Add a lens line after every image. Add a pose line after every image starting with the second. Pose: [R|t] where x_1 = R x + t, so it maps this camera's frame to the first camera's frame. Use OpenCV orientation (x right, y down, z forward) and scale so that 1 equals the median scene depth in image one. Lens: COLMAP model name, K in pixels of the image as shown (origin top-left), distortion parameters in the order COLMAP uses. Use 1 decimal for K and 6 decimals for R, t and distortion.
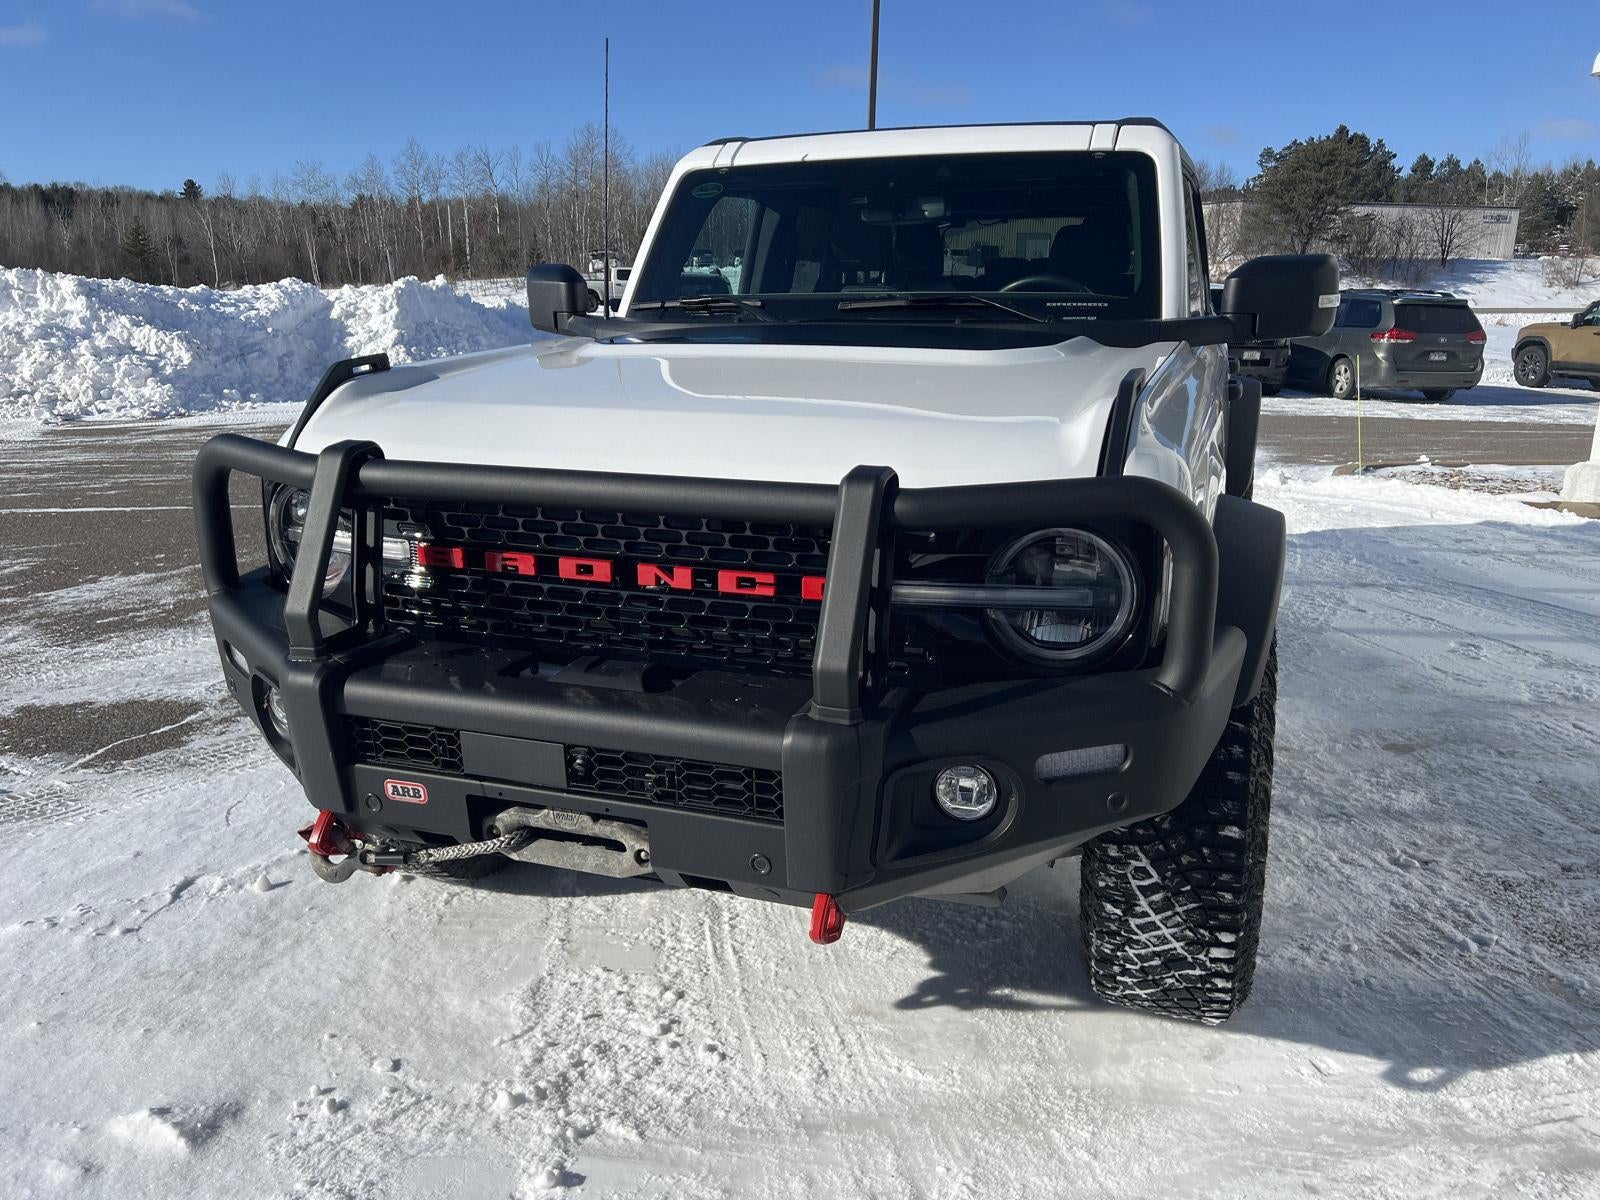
lens RADIAL K [[1194.8, 0, 791.0], [0, 1194.8, 590.5], [0, 0, 1]] dist [0.047540, -0.057448]
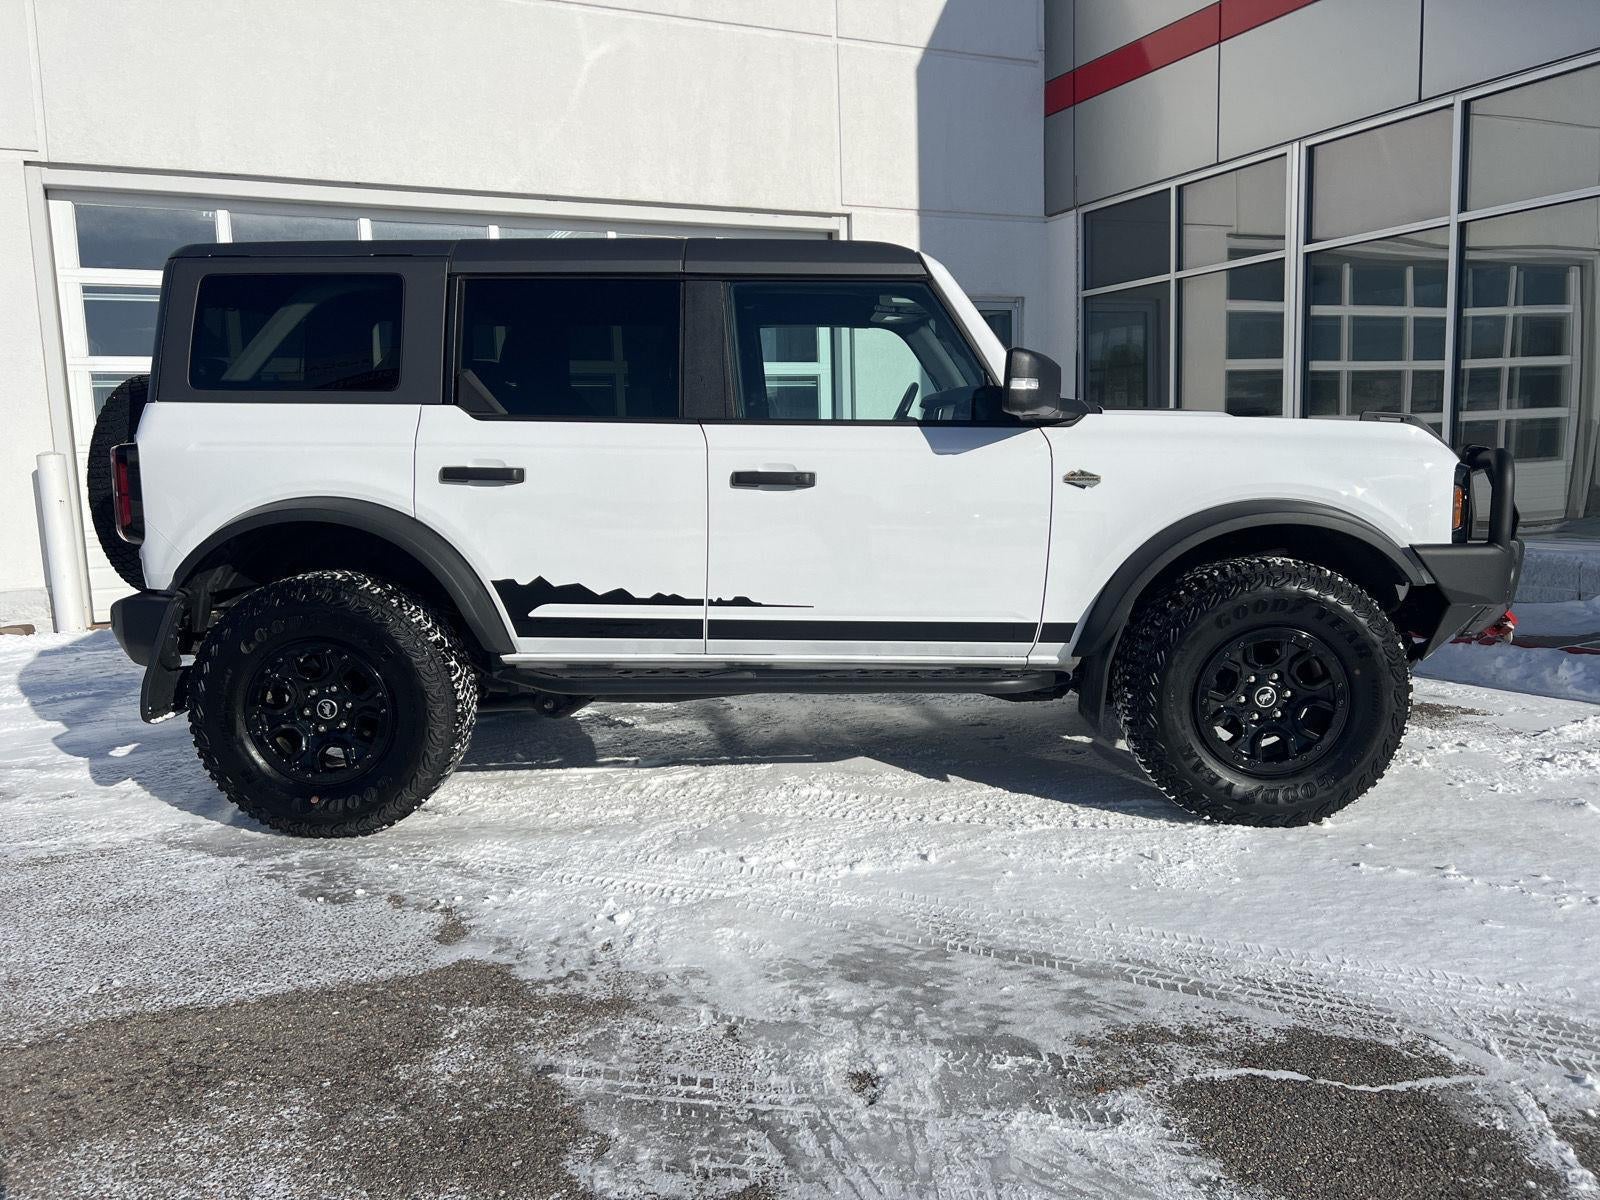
lens RADIAL K [[1194.8, 0, 782.8], [0, 1194.8, 591.3], [0, 0, 1]] dist [0.047540, -0.057448]
pose [[-0.297562, -0.122942, 0.946753, -1.685319], [0.242148, 0.949527, 0.199409, -0.494109], [-0.923483, 0.288591, -0.252773, 2.254179]]
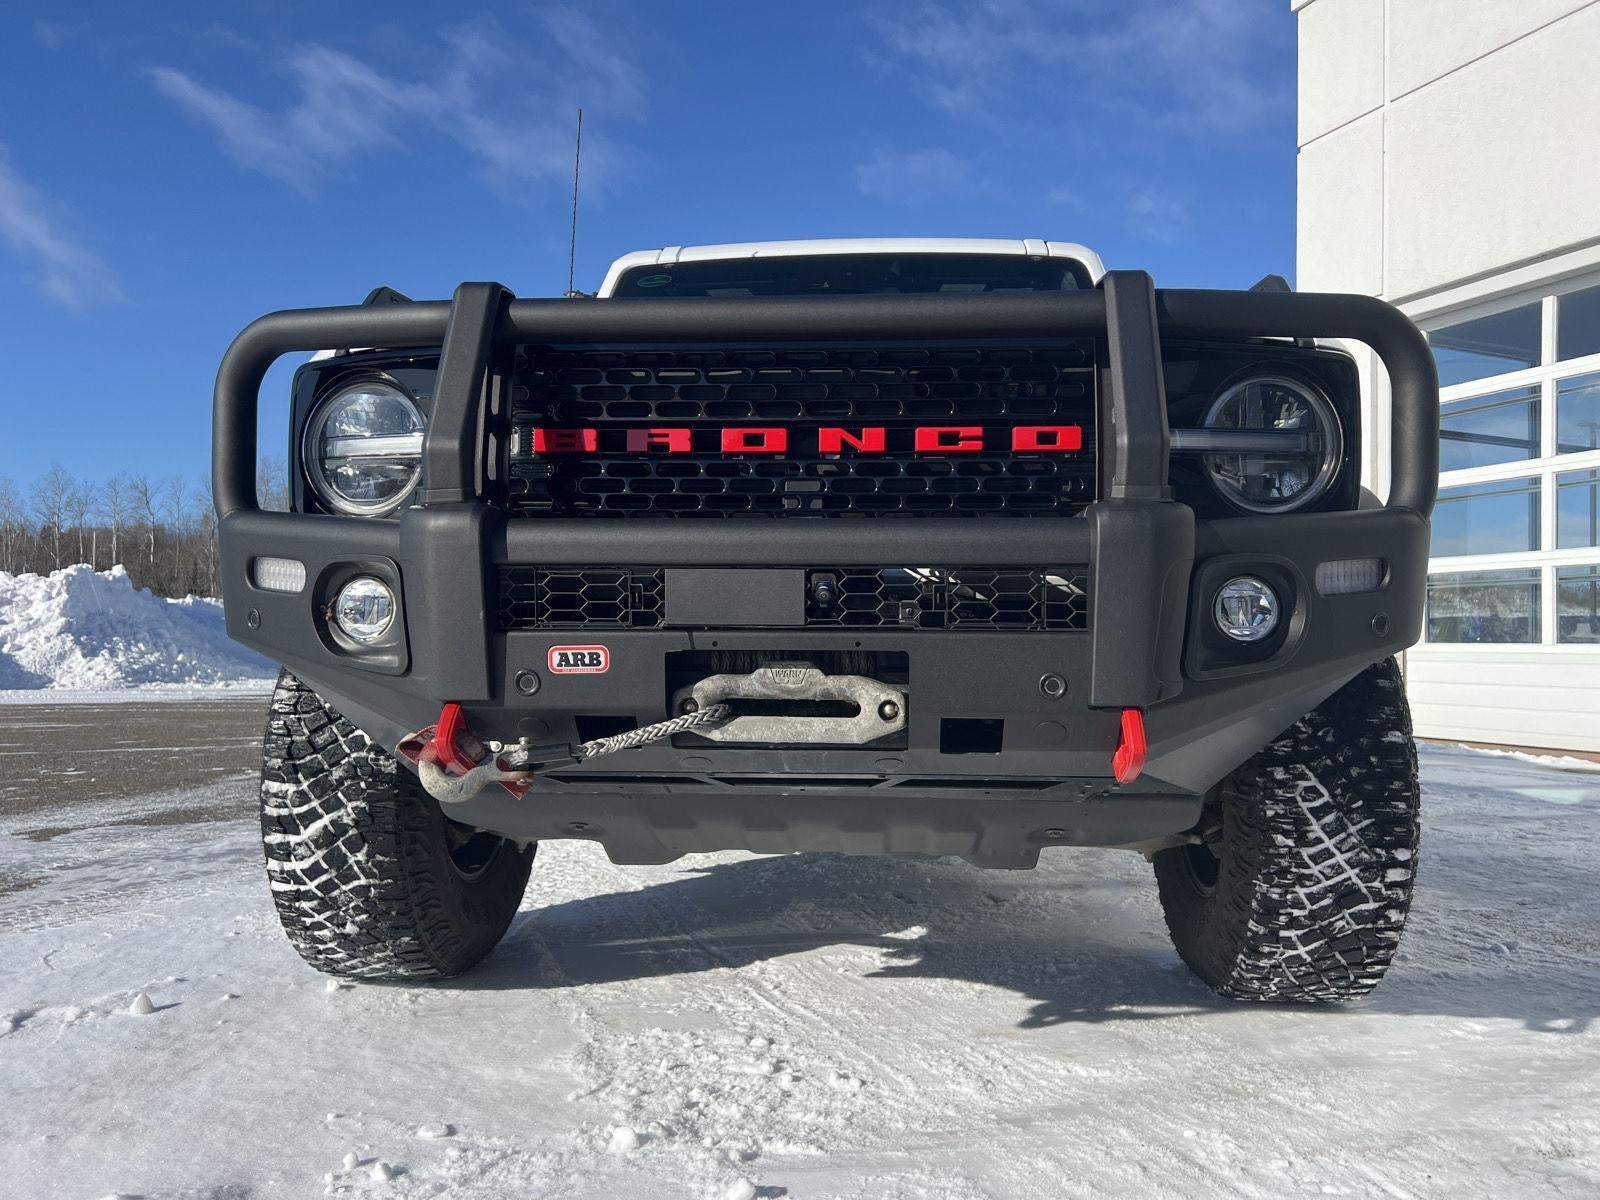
lens RADIAL K [[1194.8, 0, 810.4], [0, 1194.8, 597.8], [0, 0, 1]] dist [0.047540, -0.057448]
pose [[0.962666, 0.014387, 0.270309, -0.306572], [0.058200, 0.964232, -0.258592, 0.271695], [-0.264361, 0.264670, 0.927396, 0.159943]]
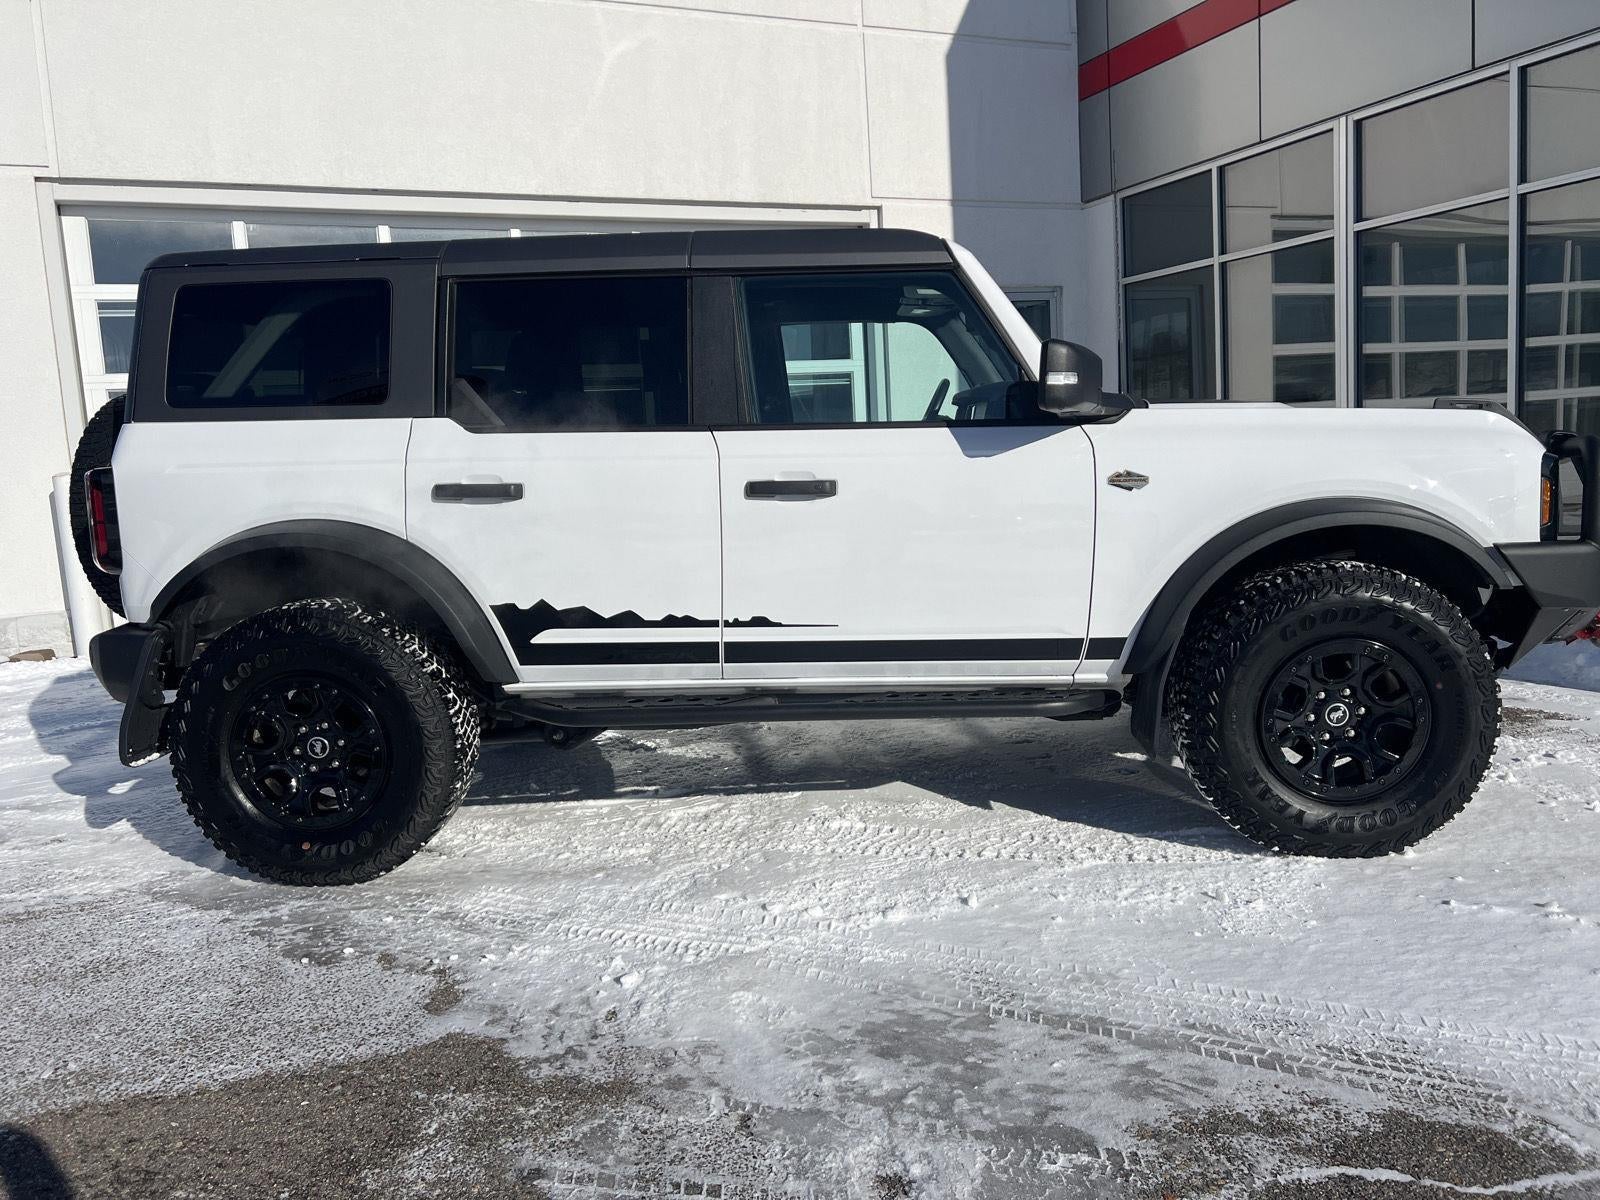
lens RADIAL K [[1194.8, 0, 801.1], [0, 1194.8, 578.7], [0, 0, 1]] dist [0.047540, -0.057448]
pose [[-0.278648, -0.108573, 0.954236, -1.569531], [0.268534, 0.945151, 0.185954, -0.486492], [-0.922087, 0.308061, -0.234209, 2.185396]]
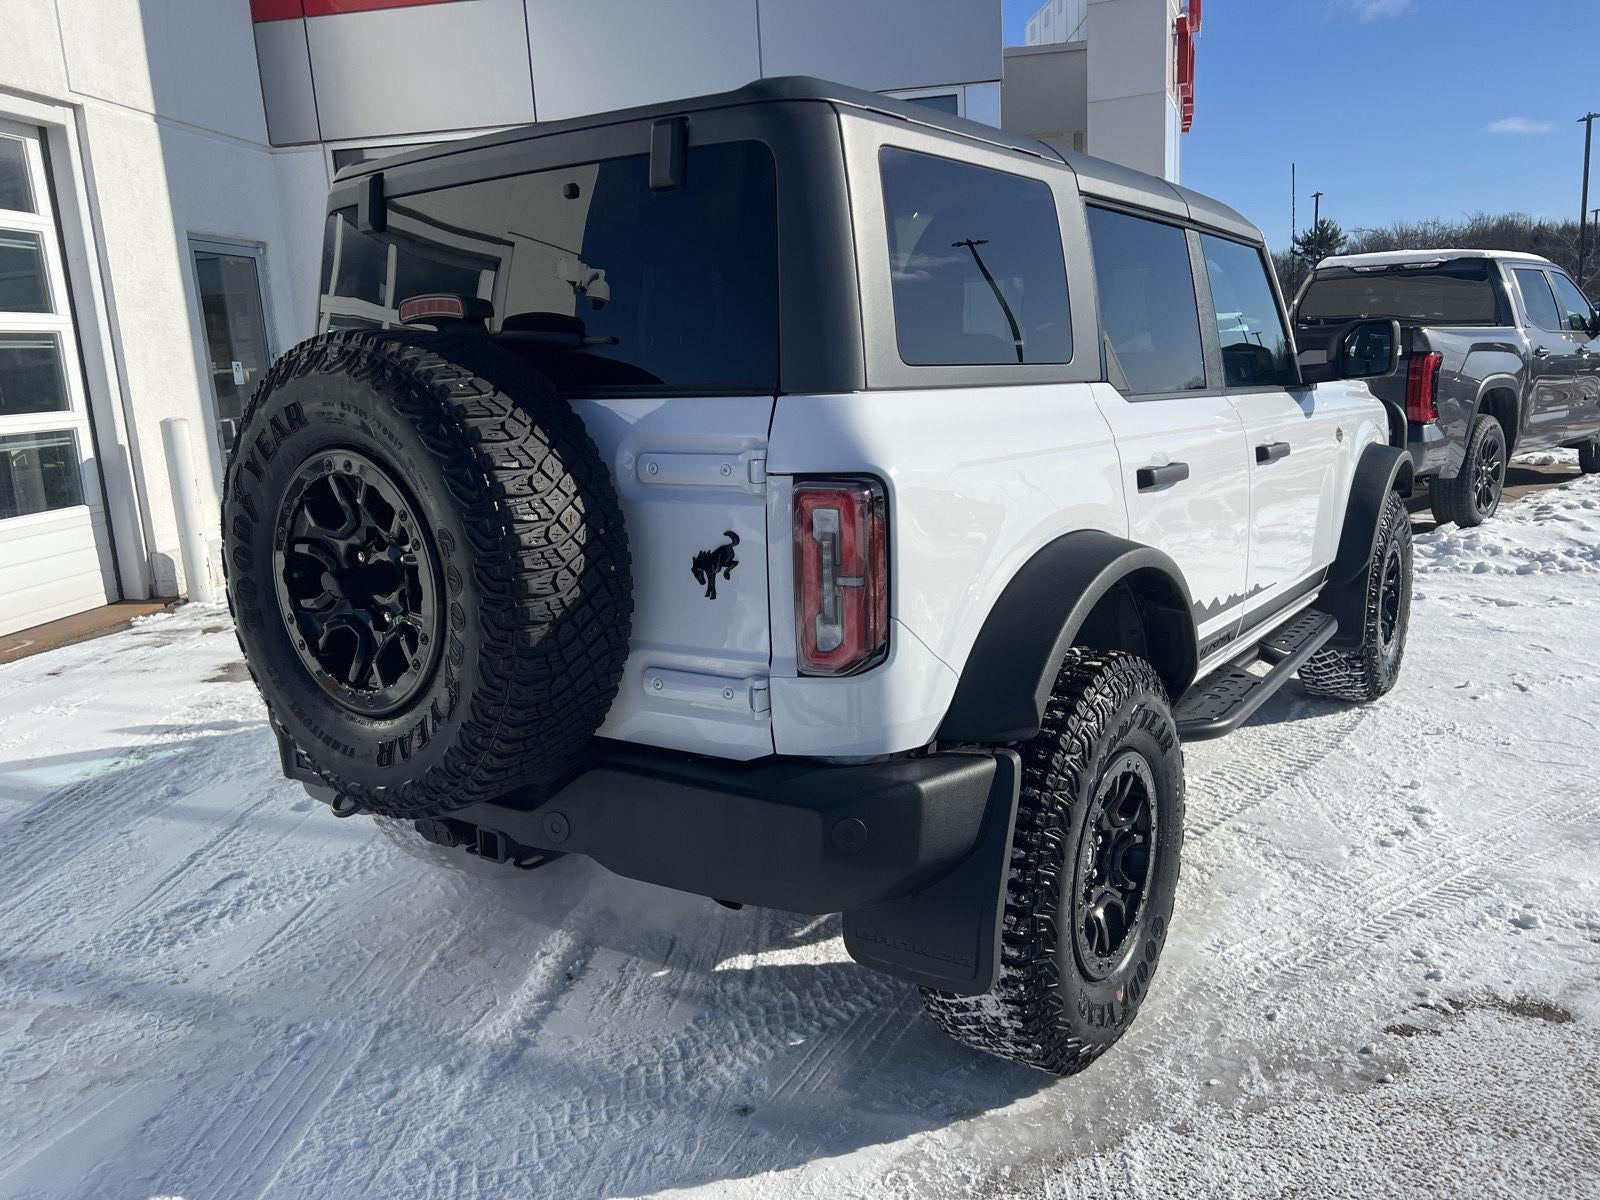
lens RADIAL K [[1194.8, 0, 791.8], [0, 1194.8, 597.5], [0, 0, 1]] dist [0.047540, -0.057448]
pose [[-0.959961, -0.021537, 0.279306, 0.020480], [0.098847, 0.906867, 0.409660, -0.835993], [-0.262116, 0.420866, -0.868428, 3.369106]]
